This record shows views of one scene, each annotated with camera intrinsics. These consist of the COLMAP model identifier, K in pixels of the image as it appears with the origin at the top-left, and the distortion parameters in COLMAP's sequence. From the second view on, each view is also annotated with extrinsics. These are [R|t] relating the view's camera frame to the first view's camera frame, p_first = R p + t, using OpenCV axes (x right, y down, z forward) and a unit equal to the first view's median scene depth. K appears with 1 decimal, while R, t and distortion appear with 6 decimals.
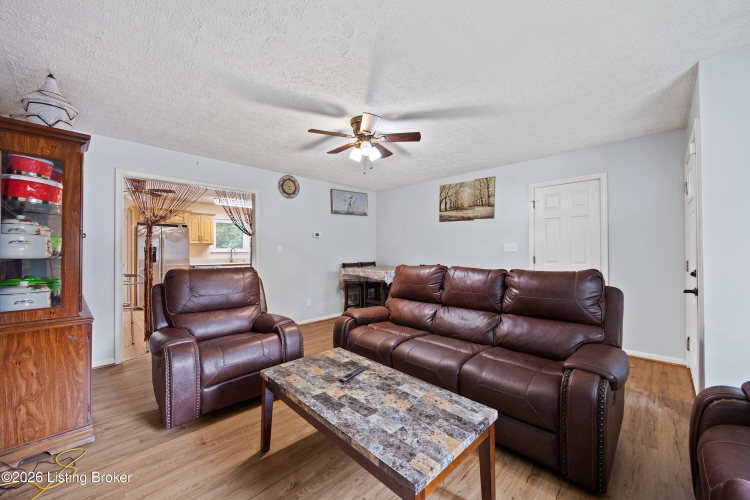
lens RADIAL K [[292.2, 0, 376.8], [0, 292.2, 249.9], [0, 0, 1]] dist [-0.000427, -0.000295]
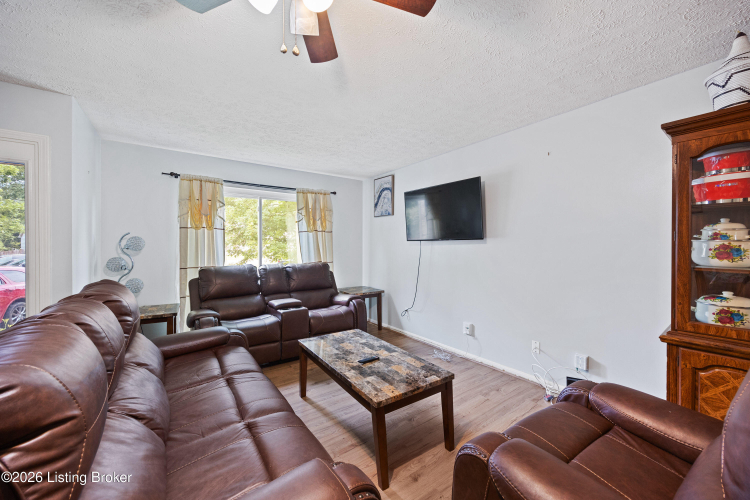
lens RADIAL K [[292.2, 0, 376.8], [0, 292.2, 249.9], [0, 0, 1]] dist [-0.000427, -0.000295]
pose [[-0.985743, 0.004163, 0.168207, -0.299784], [0.005524, 0.999956, 0.007626, -0.032448], [-0.168167, 0.008446, -0.985722, 2.023829]]
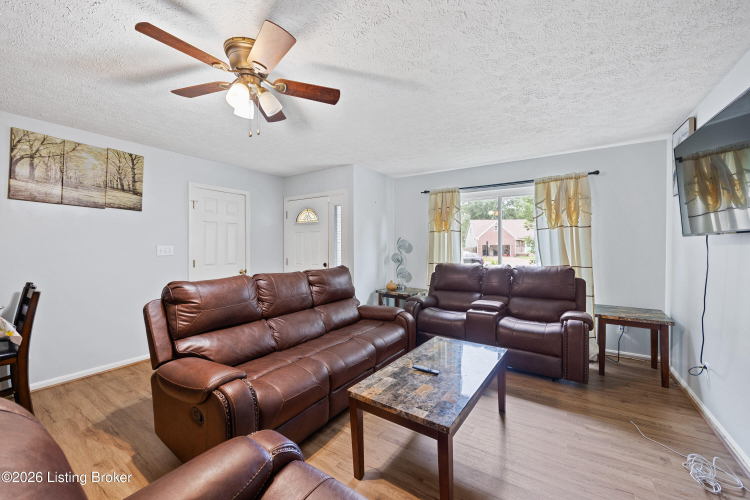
lens RADIAL K [[292.2, 0, 376.8], [0, 292.2, 249.9], [0, 0, 1]] dist [-0.000427, -0.000295]
pose [[-0.191185, -0.007779, 0.981523, -1.060560], [0.000349, 0.999968, 0.007994, -0.035937], [-0.981554, 0.001871, -0.191176, 1.295119]]
